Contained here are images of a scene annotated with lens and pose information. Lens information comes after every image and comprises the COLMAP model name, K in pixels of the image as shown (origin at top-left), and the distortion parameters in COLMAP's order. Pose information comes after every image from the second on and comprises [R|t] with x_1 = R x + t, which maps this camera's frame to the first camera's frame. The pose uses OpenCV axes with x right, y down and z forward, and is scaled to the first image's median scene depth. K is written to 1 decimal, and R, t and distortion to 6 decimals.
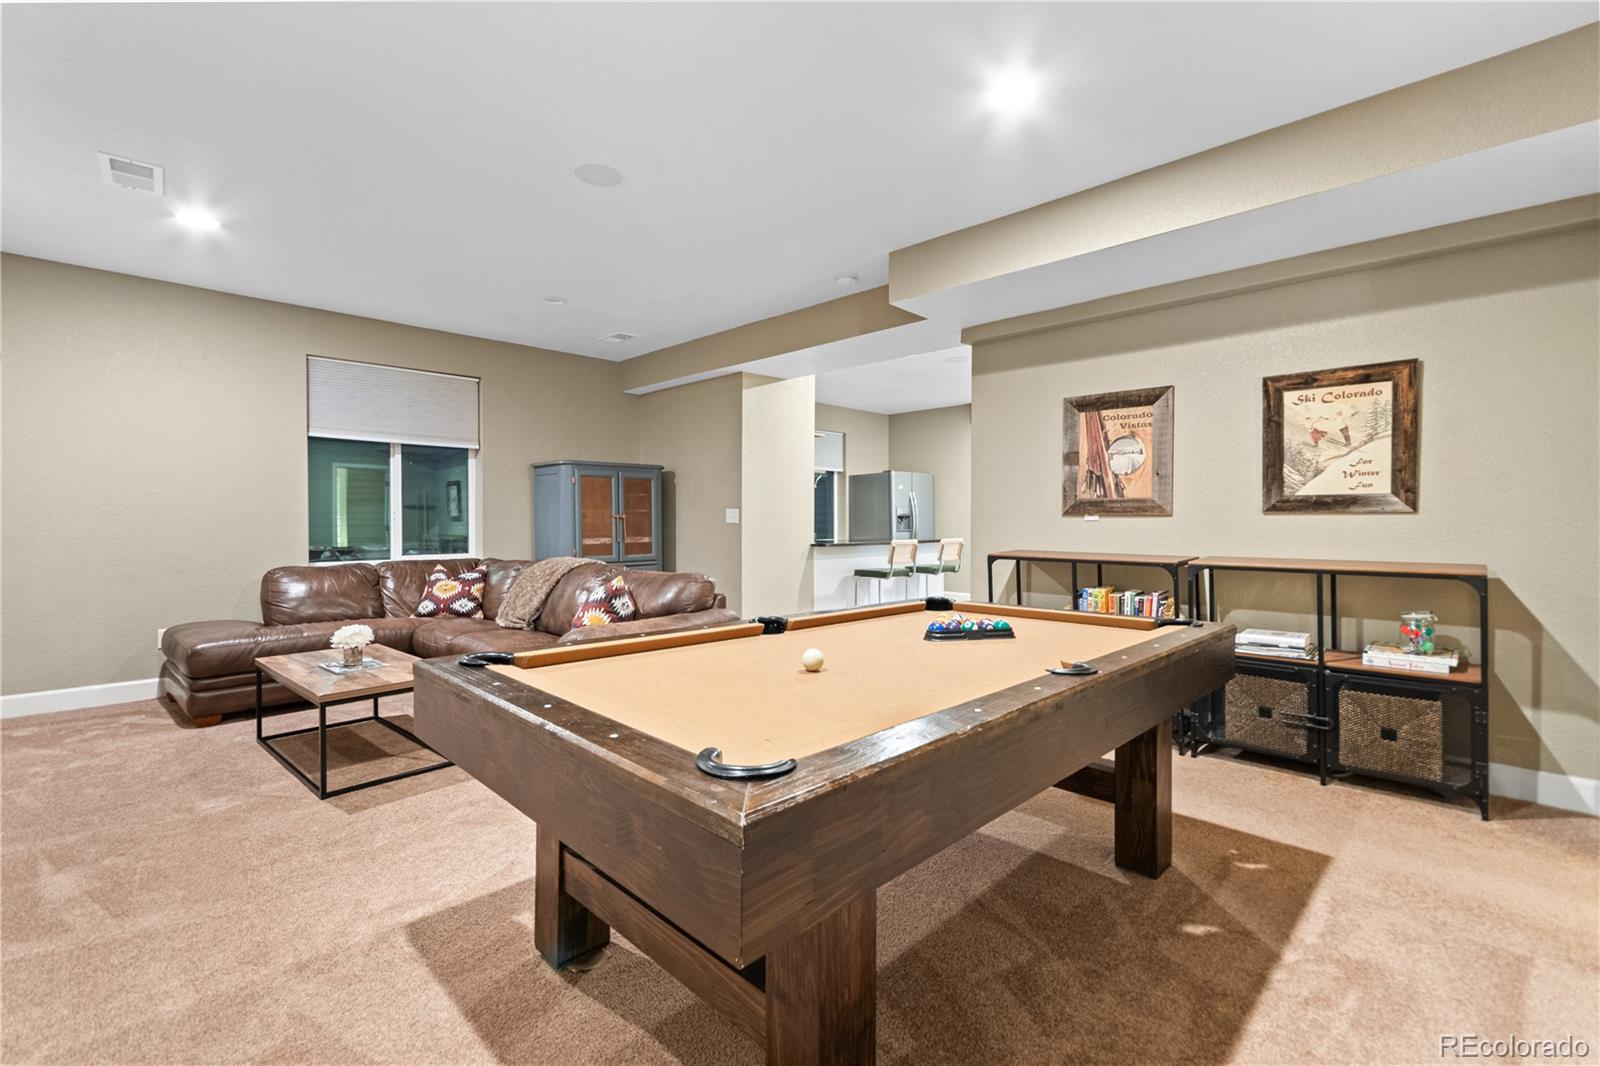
lens RADIAL K [[712.6, 0, 794.3], [0, 712.6, 523.5], [0, 0, 1]] dist [0.002037, 0.000056]
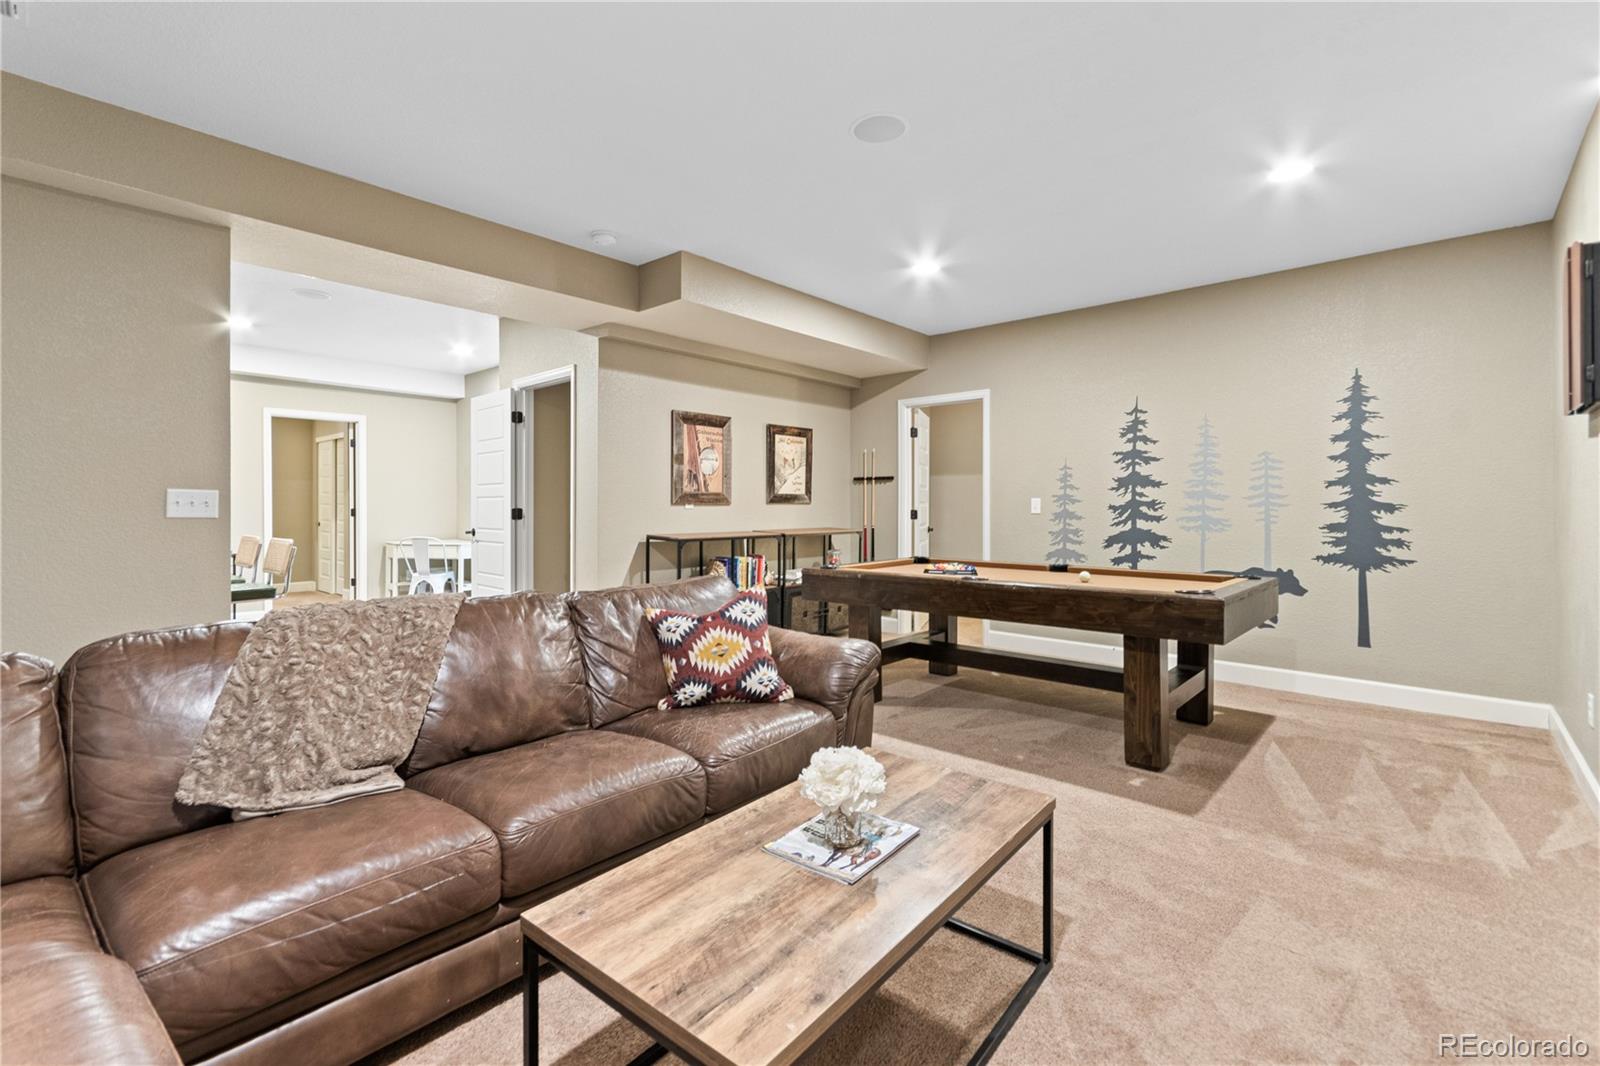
lens RADIAL K [[704.9, 0, 793.6], [0, 704.9, 520.7], [0, 0, 1]] dist [0.002131, -0.003966]
pose [[-0.047572, -0.022534, 0.998614, -1.031252], [0.005396, 0.999725, 0.022816, -0.011989], [-0.998853, 0.006474, -0.047437, 1.026072]]
